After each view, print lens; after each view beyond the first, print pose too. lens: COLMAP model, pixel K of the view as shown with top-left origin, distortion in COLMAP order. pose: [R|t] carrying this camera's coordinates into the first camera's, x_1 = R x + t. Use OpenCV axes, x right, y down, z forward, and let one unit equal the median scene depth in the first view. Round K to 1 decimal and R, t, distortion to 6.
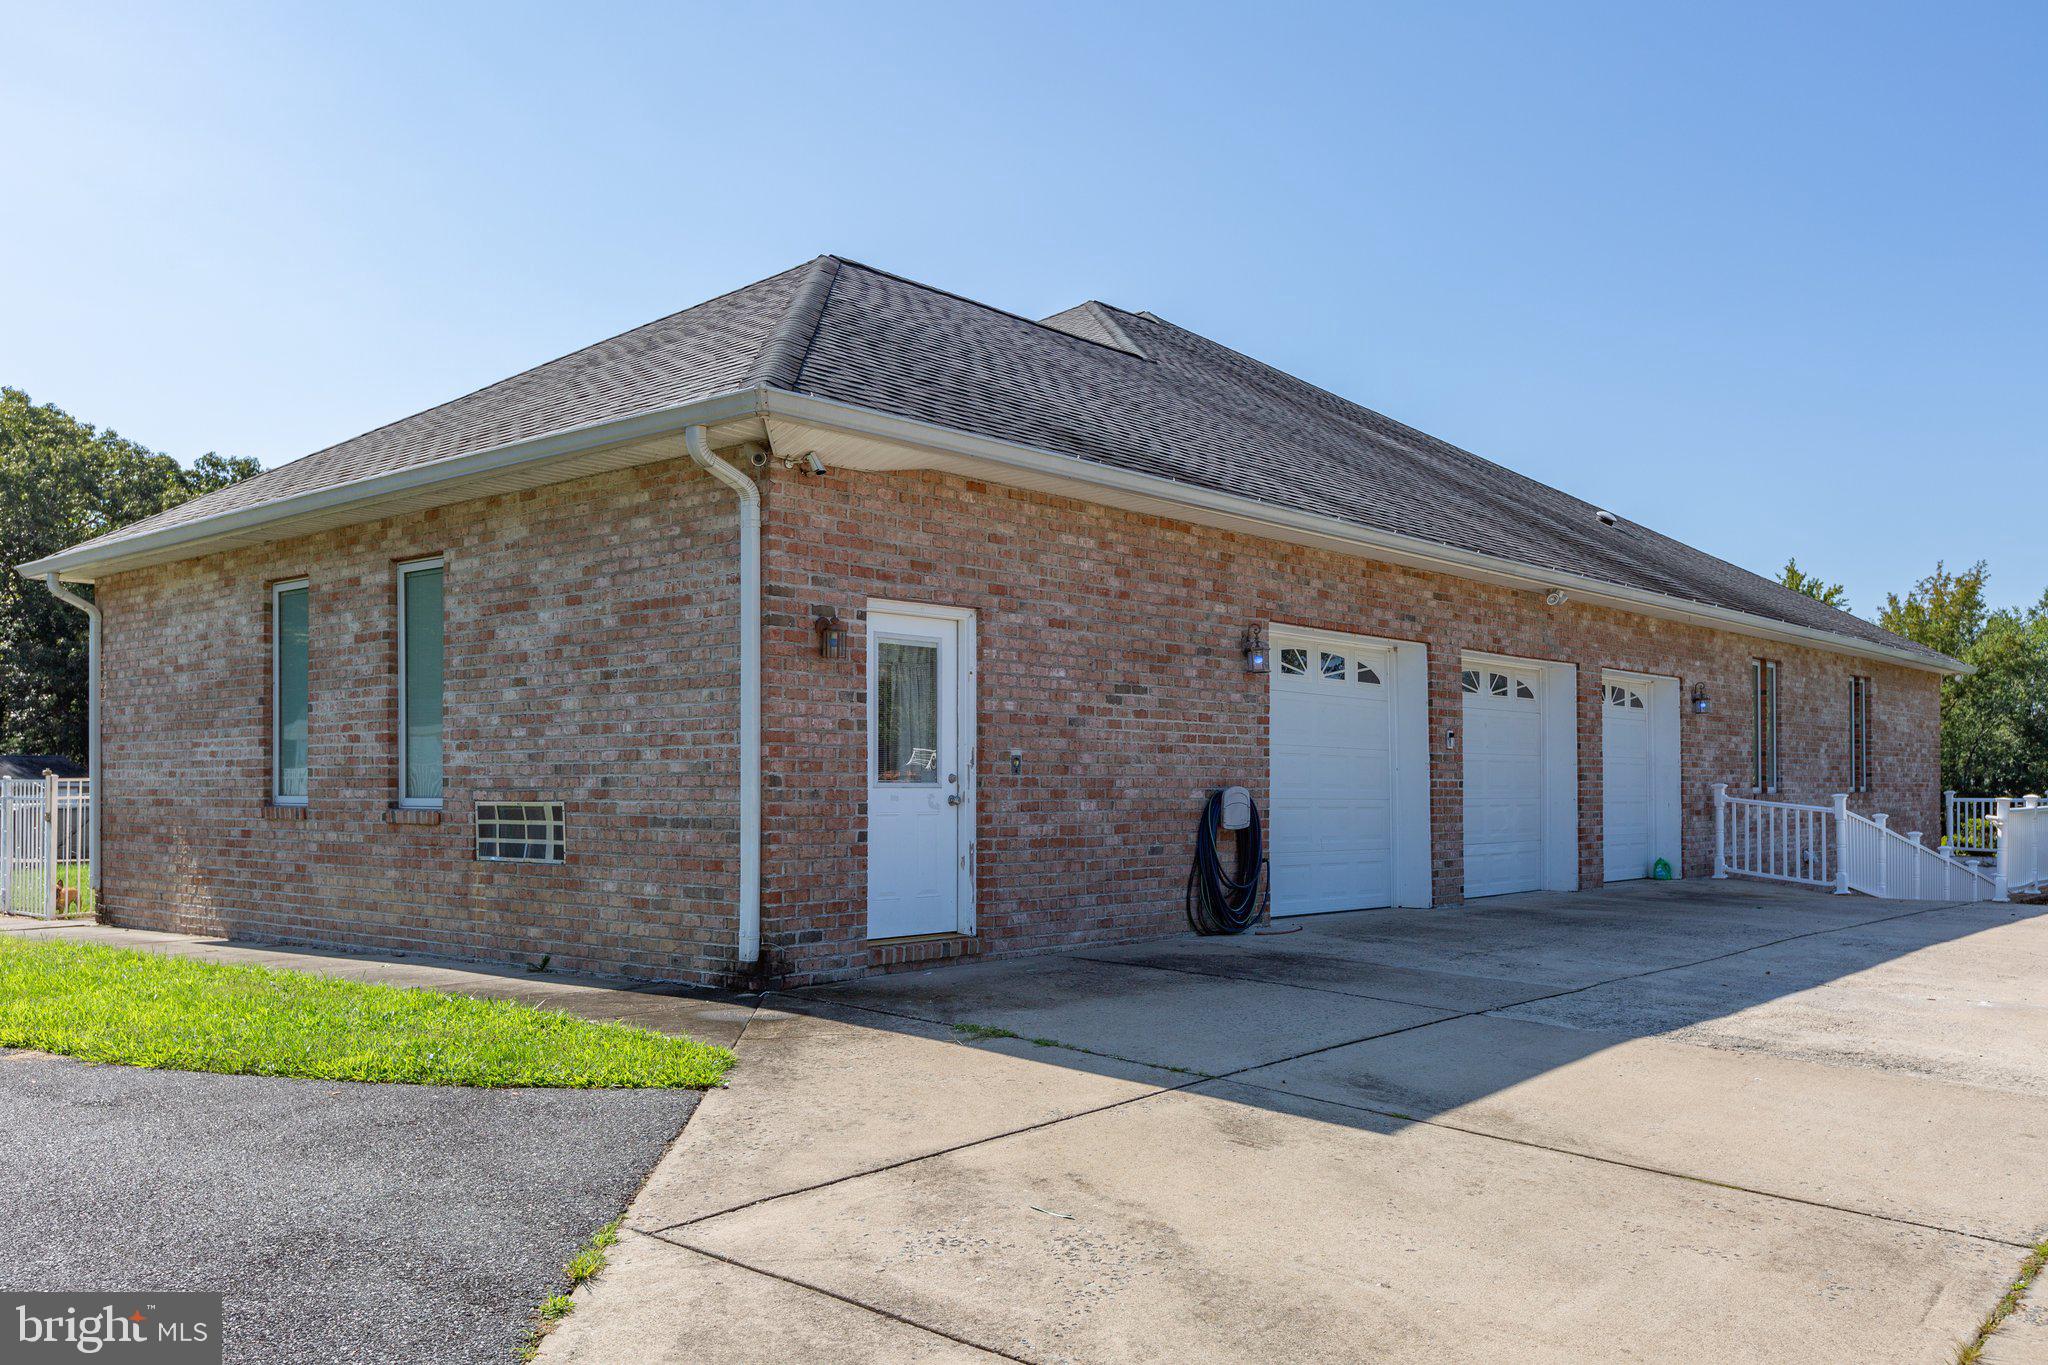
lens RADIAL K [[1667.1, 0, 1024.4], [0, 1667.1, 776.2], [0, 0, 1]] dist [0.004193, 0.001345]
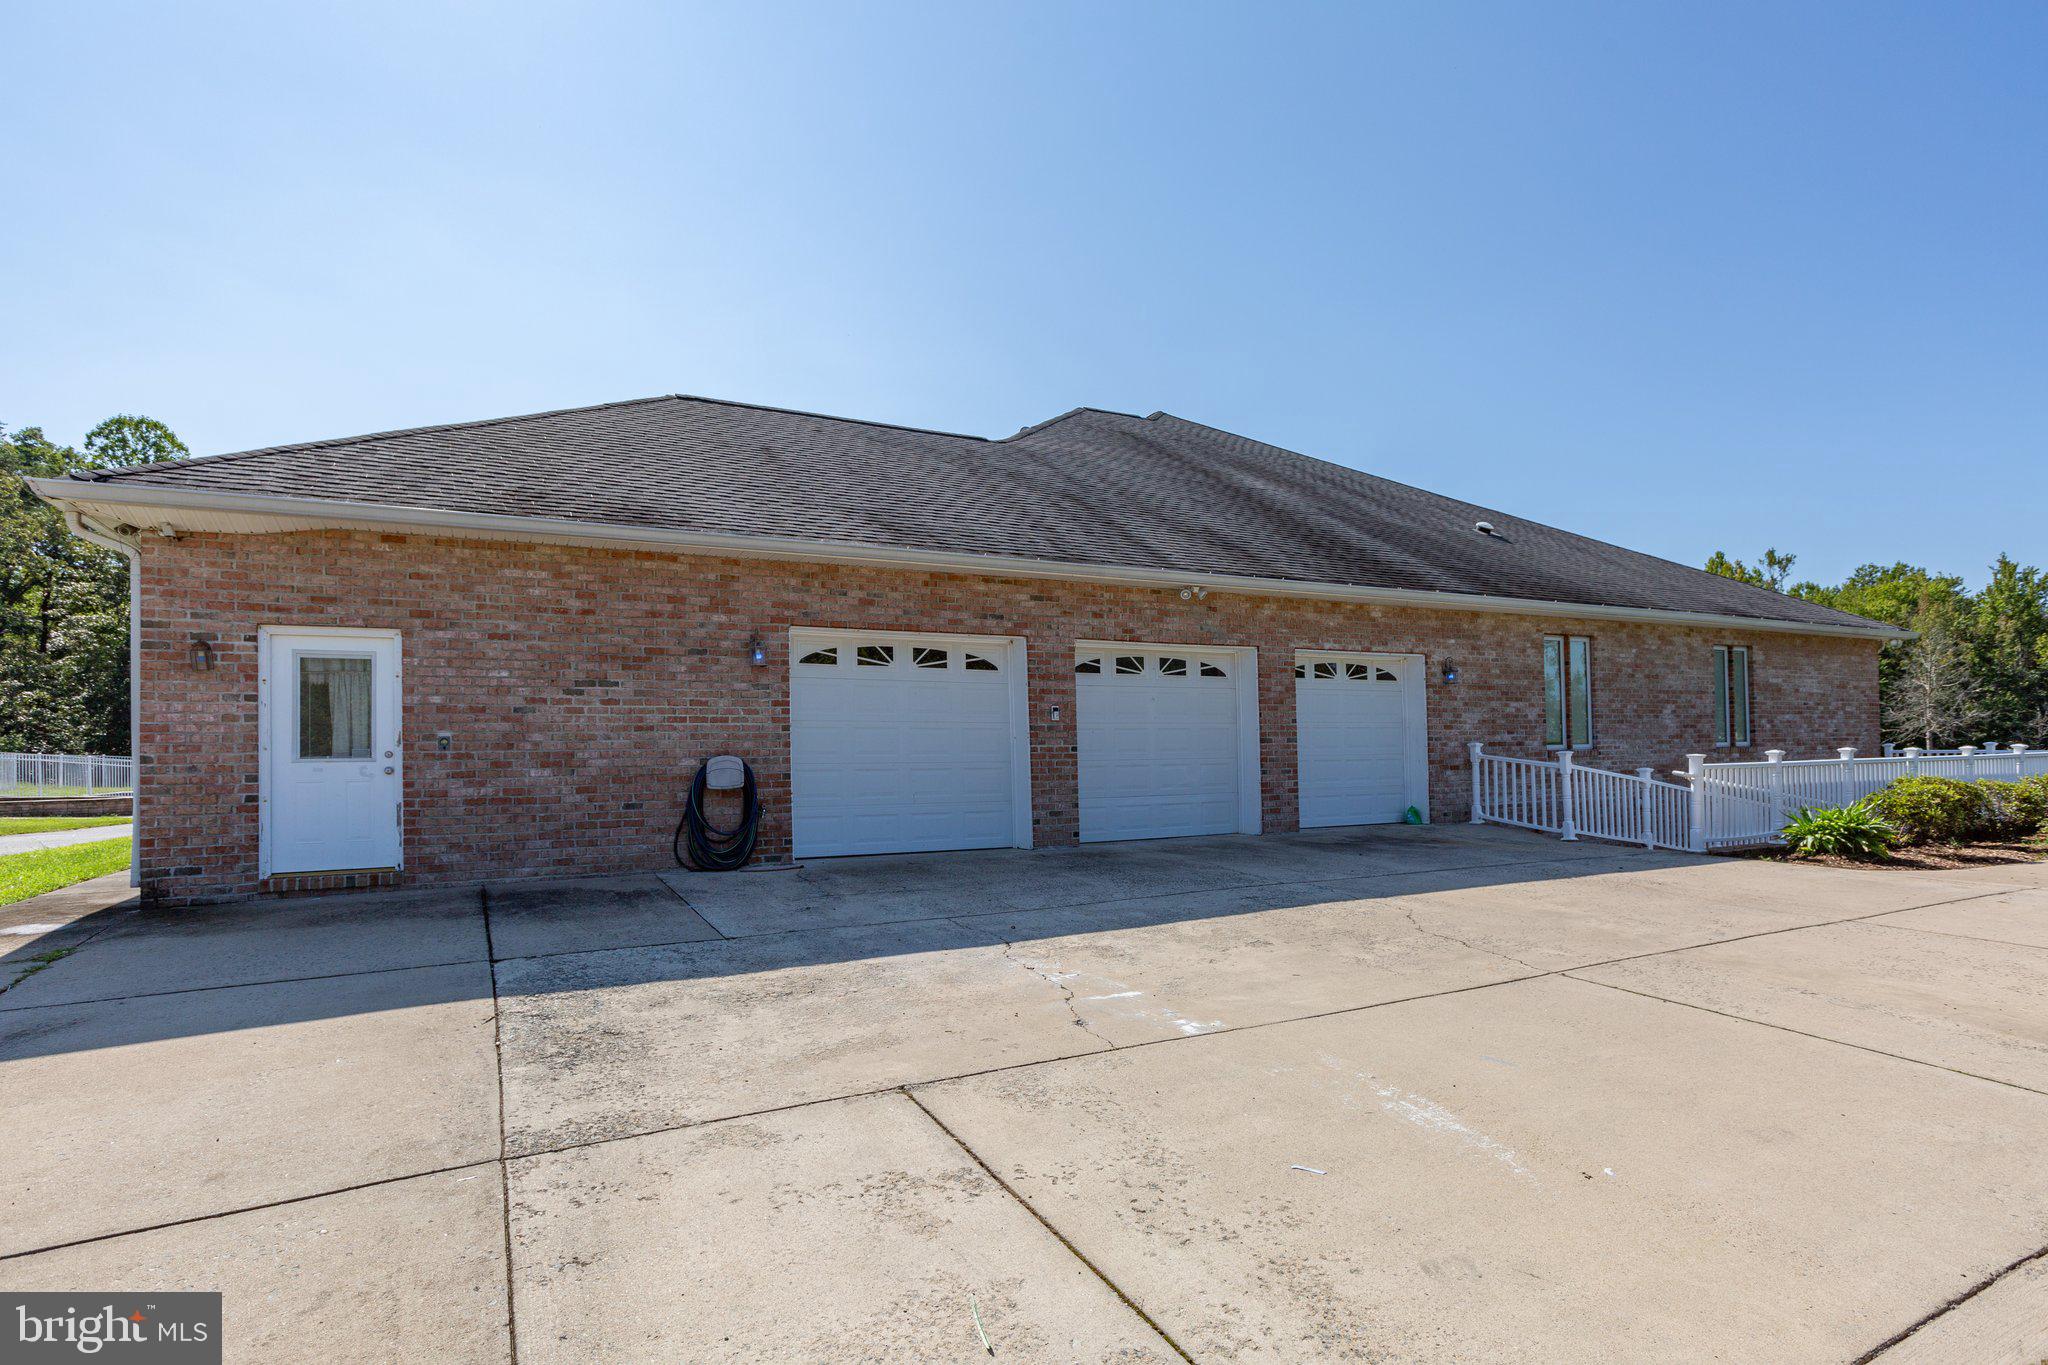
lens RADIAL K [[1030.4, 0, 1023.6], [0, 1030.4, 736.6], [0, 0, 1]] dist [-0.006452, 0.000065]
pose [[0.931190, -0.015905, -0.364186, 0.652014], [0.014798, 0.999874, -0.005830, -0.000564], [0.364233, 0.000039, 0.931308, 0.356569]]
